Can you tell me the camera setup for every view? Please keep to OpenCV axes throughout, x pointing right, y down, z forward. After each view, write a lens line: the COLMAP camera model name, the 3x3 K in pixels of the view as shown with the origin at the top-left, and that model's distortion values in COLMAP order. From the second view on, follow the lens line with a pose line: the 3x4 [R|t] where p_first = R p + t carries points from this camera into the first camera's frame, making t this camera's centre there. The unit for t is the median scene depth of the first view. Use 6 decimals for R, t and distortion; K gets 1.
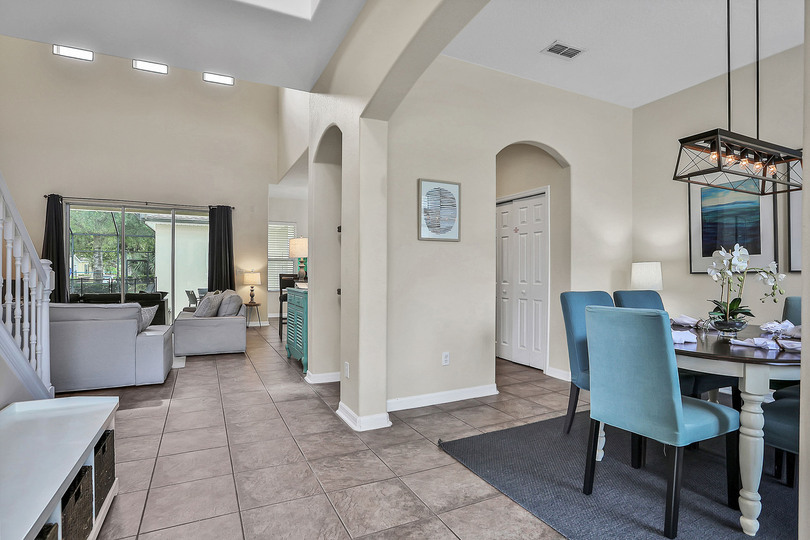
lens RADIAL K [[423.1, 0, 405.0], [0, 423.1, 270.0], [0, 0, 1]] dist [-0.078628, 0.039062]
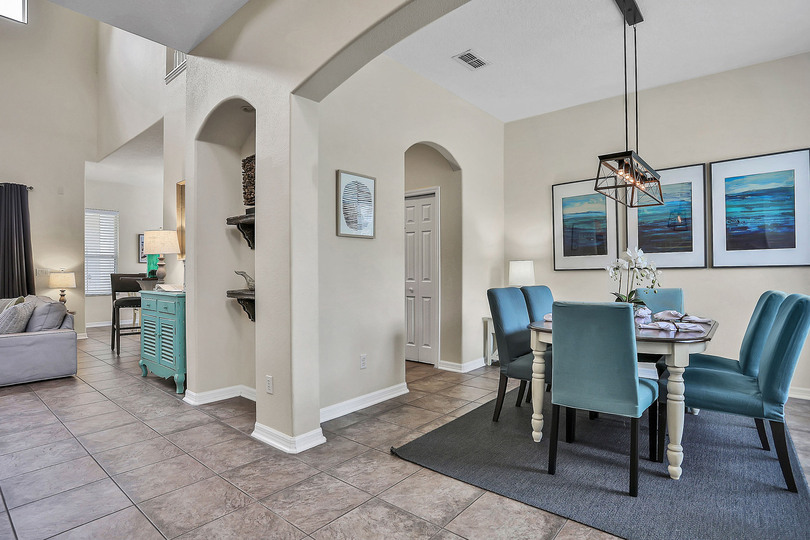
lens RADIAL K [[423.1, 0, 405.0], [0, 423.1, 270.0], [0, 0, 1]] dist [-0.078628, 0.039062]
pose [[0.912638, -0.005747, 0.408728, -0.215109], [0.003605, 0.999975, 0.006011, -0.001702], [-0.408752, -0.004012, 0.912637, 0.098860]]
